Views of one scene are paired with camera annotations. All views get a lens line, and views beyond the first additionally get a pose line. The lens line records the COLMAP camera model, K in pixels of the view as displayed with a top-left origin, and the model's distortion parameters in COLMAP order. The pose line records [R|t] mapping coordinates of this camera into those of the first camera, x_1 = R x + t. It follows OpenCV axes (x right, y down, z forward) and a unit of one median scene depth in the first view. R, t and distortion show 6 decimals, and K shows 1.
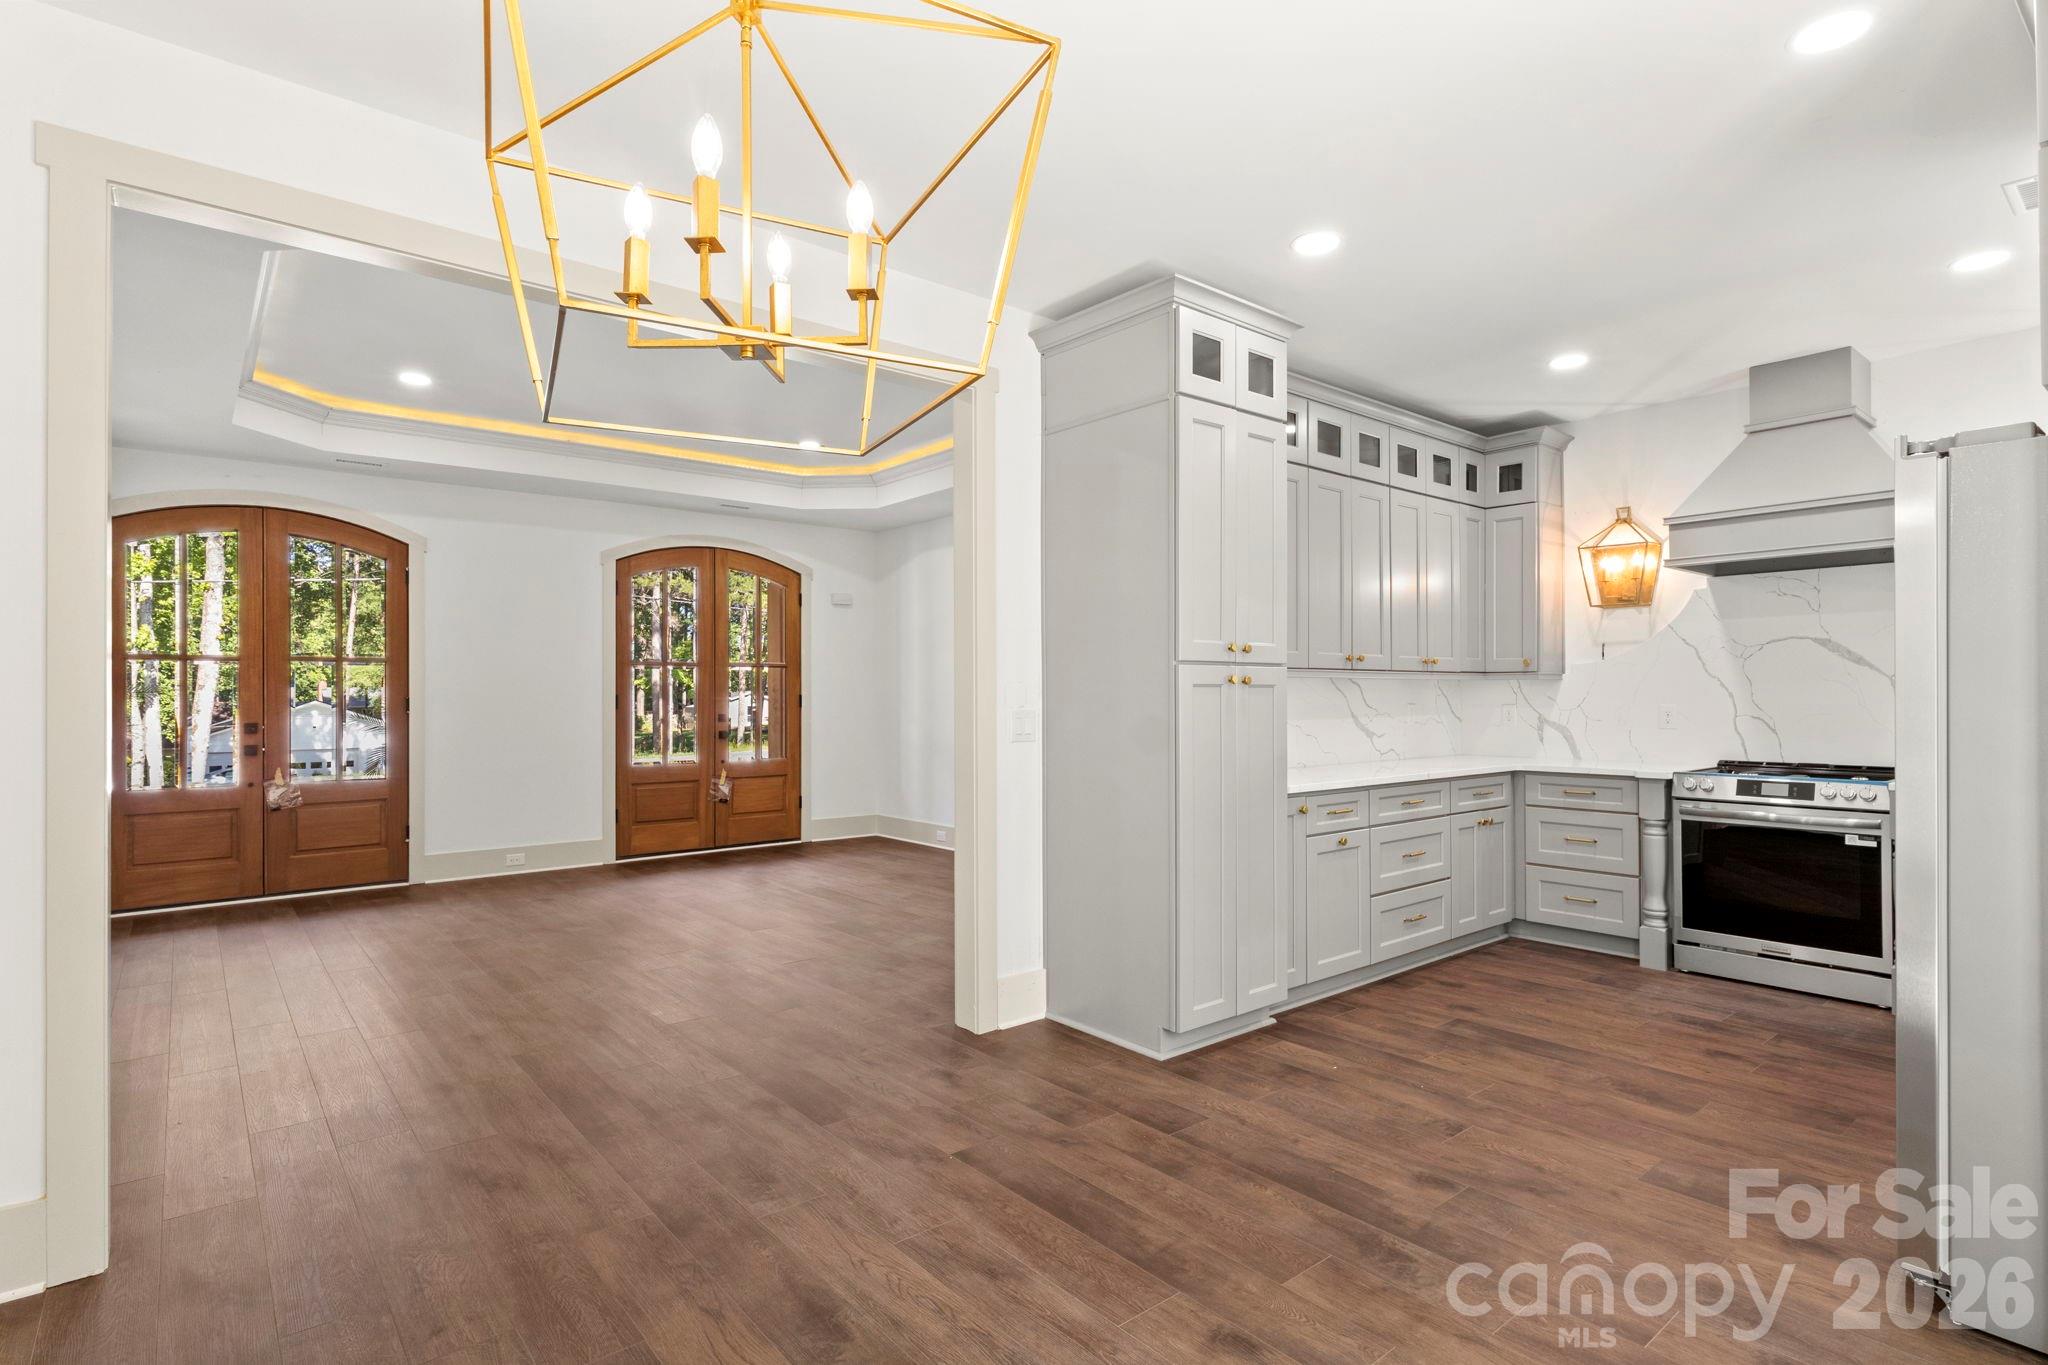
lens RADIAL K [[1035.5, 0, 1024.0], [0, 1035.5, 682.5], [0, 0, 1]] dist [0.002355, 0.000132]
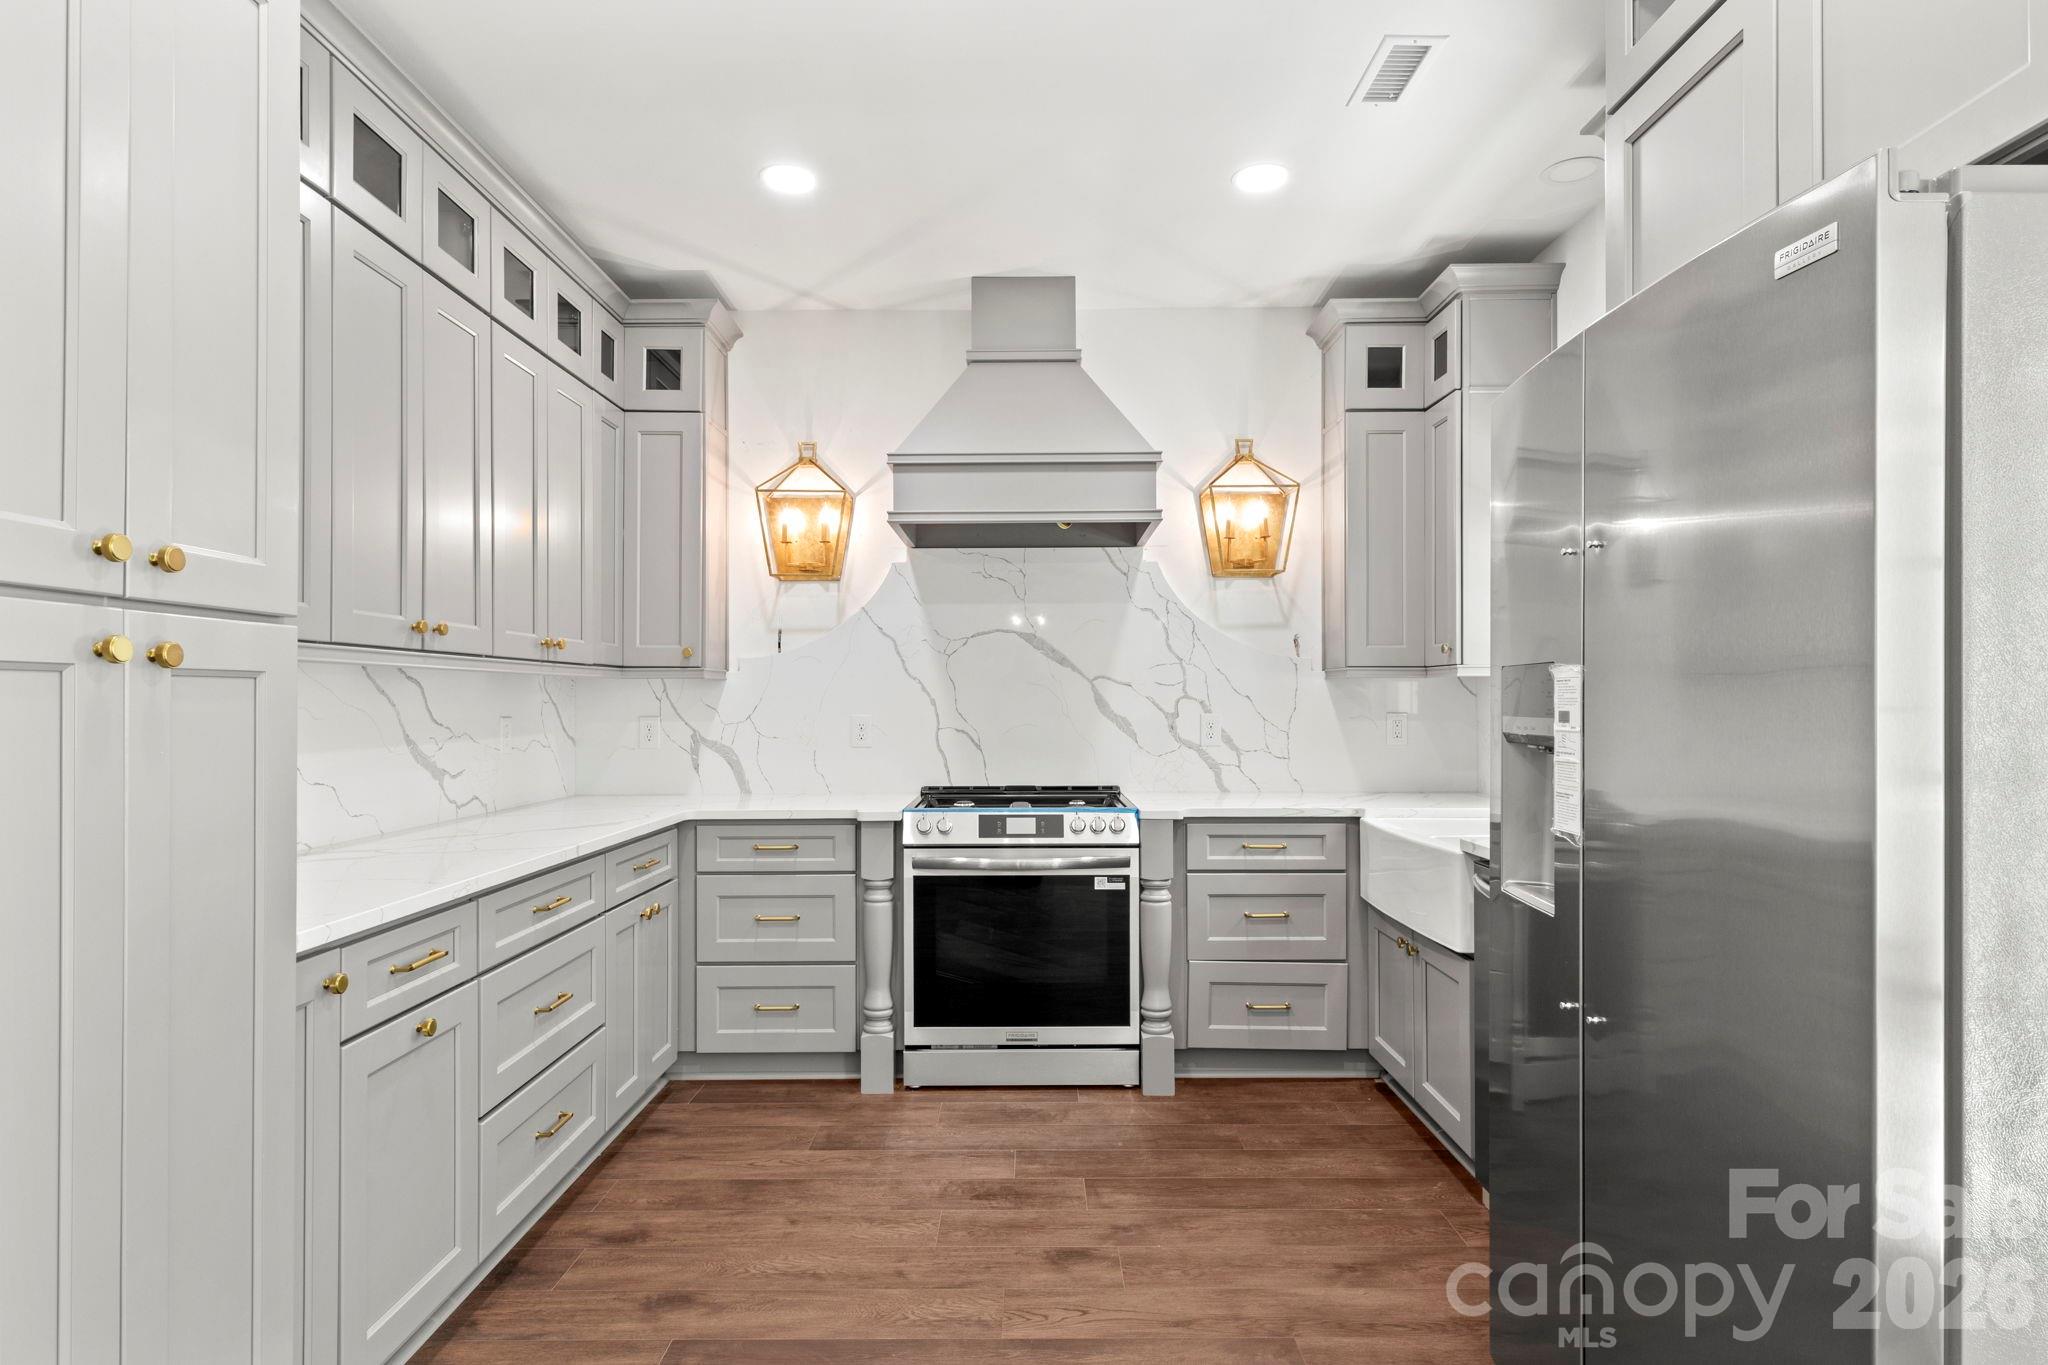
lens RADIAL K [[1105.3, 0, 1017.1], [0, 1105.3, 695.1], [0, 0, 1]] dist [0.005750, 0.000564]
pose [[0.642637, 0.005237, 0.766153, 0.094528], [-0.008283, 0.999966, 0.000113, 0.006786], [-0.766126, -0.006418, 0.642659, 0.450658]]
